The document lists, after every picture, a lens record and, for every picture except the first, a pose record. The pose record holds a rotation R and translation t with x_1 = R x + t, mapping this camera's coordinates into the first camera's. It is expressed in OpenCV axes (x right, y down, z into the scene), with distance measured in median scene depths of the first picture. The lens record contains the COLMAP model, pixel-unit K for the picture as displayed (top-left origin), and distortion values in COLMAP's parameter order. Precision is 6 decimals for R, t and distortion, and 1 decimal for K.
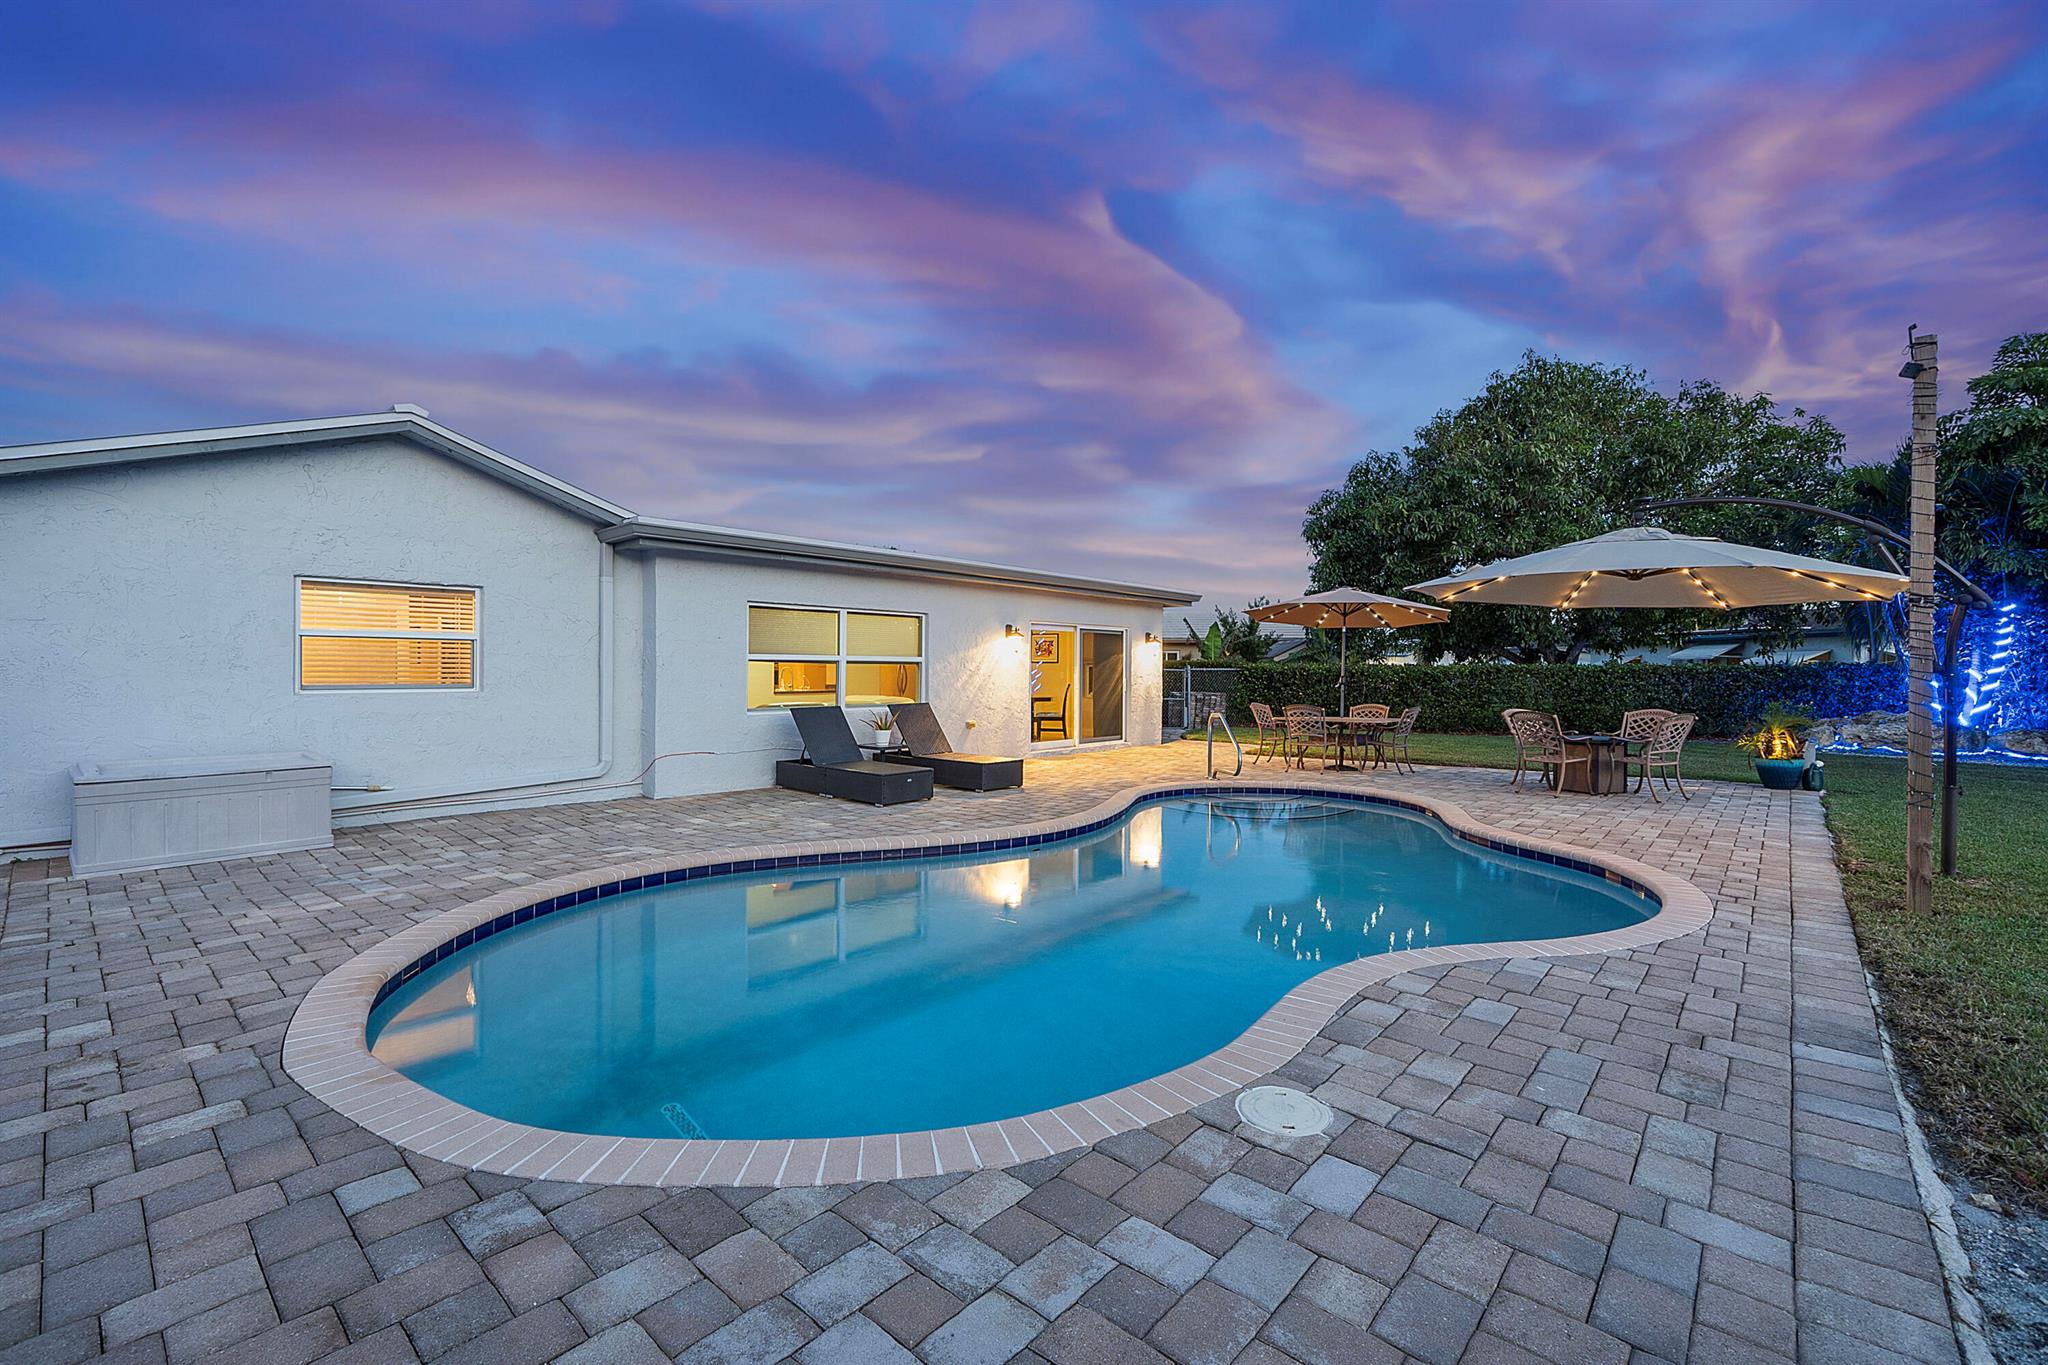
lens RADIAL K [[871.8, 0, 1025.6], [0, 871.8, 672.9], [0, 0, 1]] dist [-0.017459, 0.007578]
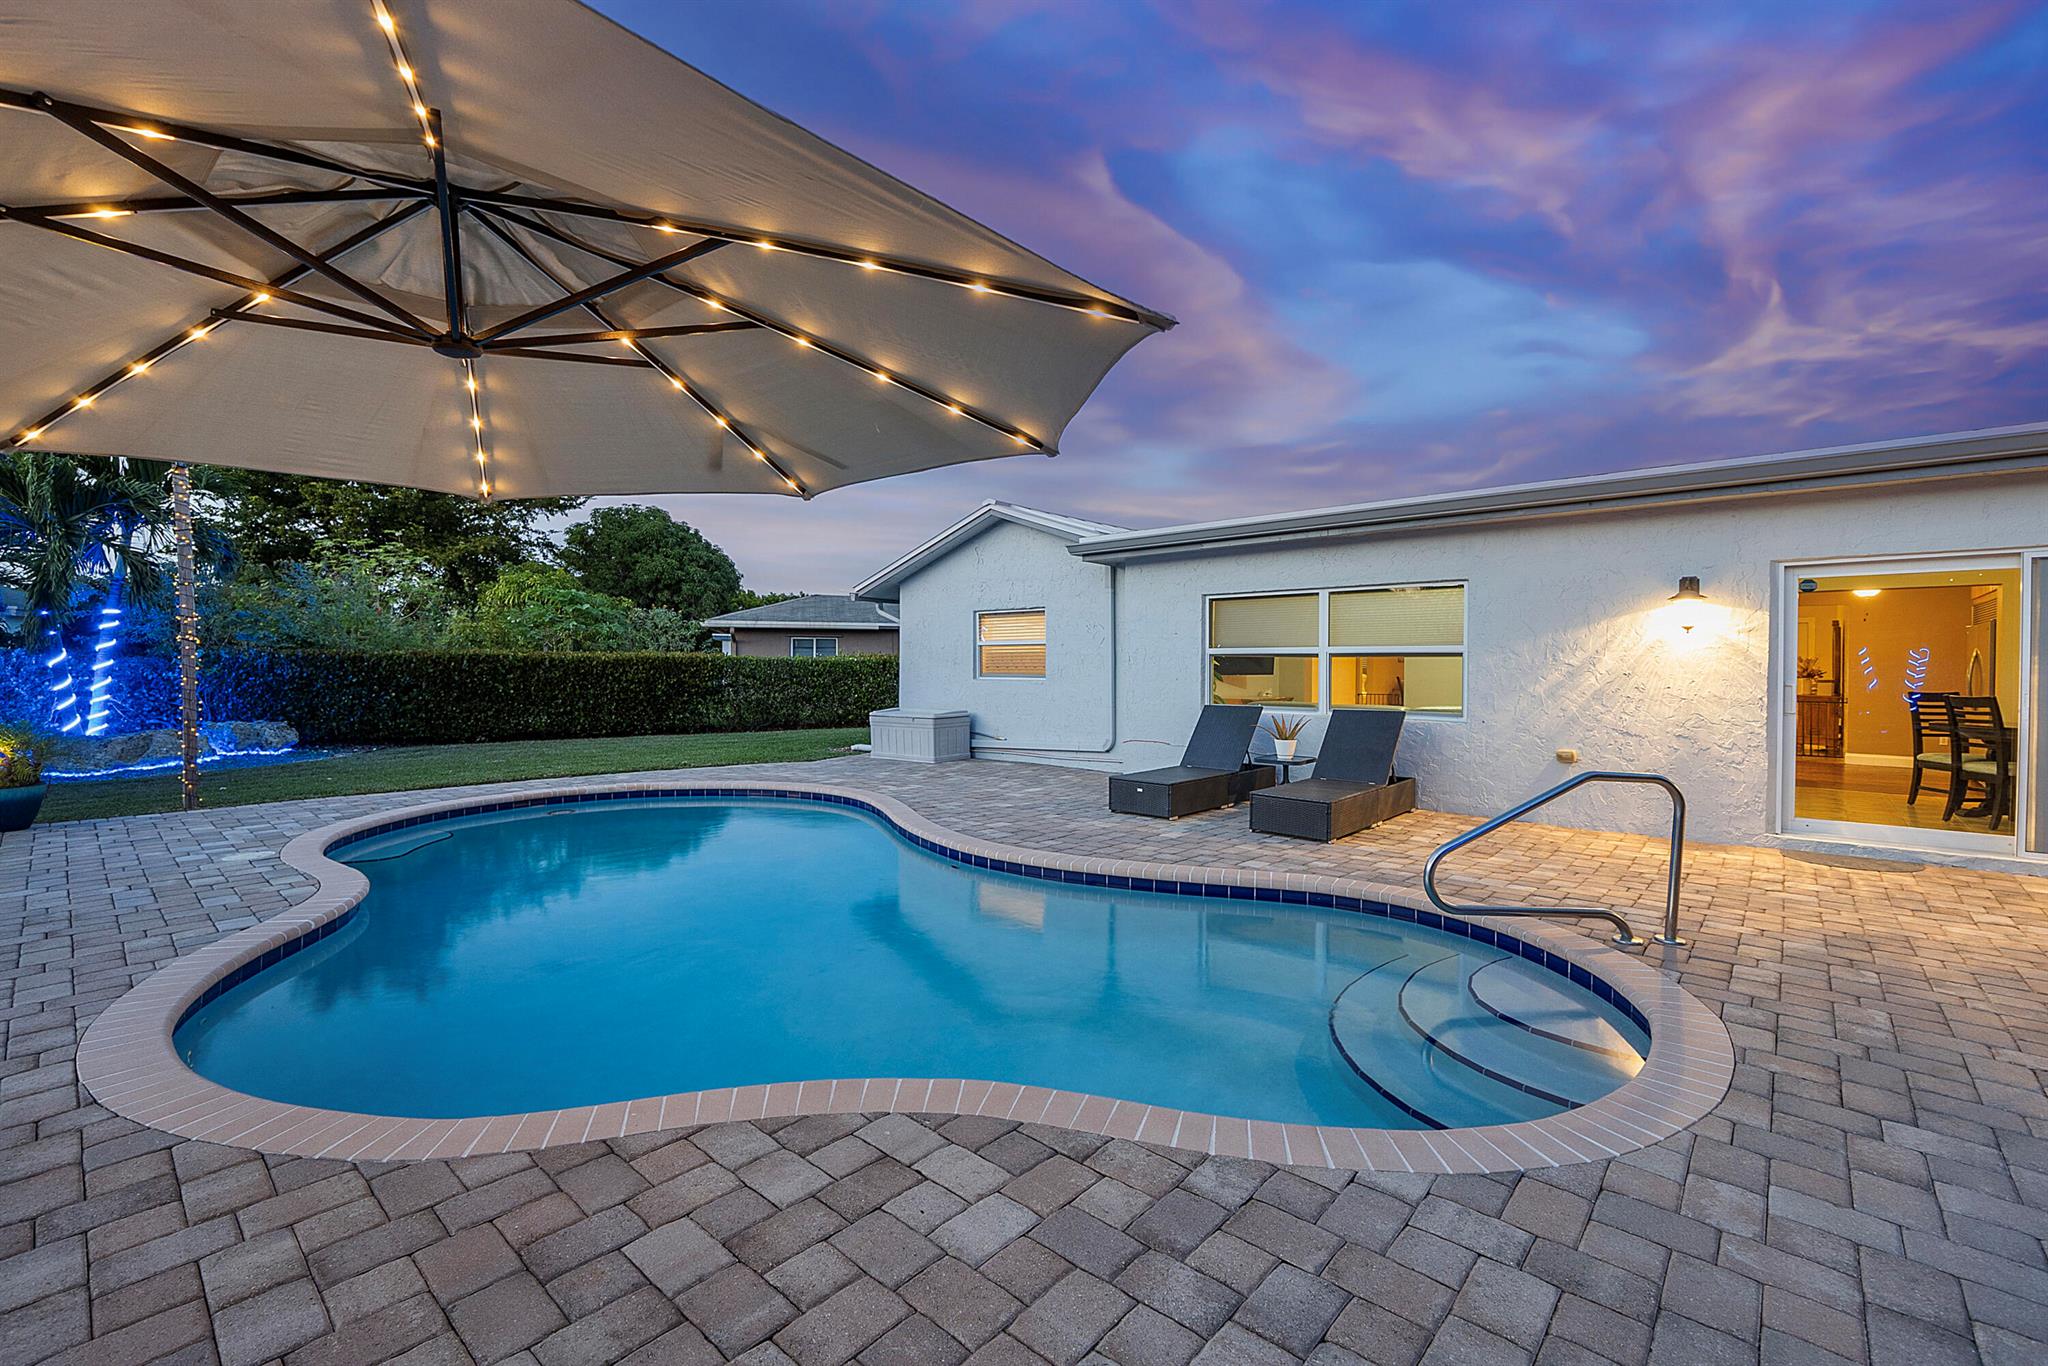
lens RADIAL K [[871.8, 0, 1025.6], [0, 871.8, 673.4], [0, 0, 1]] dist [-0.017459, 0.007578]
pose [[-0.009244, 0.014699, -0.999849, 0.606795], [0.004732, 0.999881, 0.014656, -0.008815], [0.999946, -0.004596, -0.009313, 0.729304]]
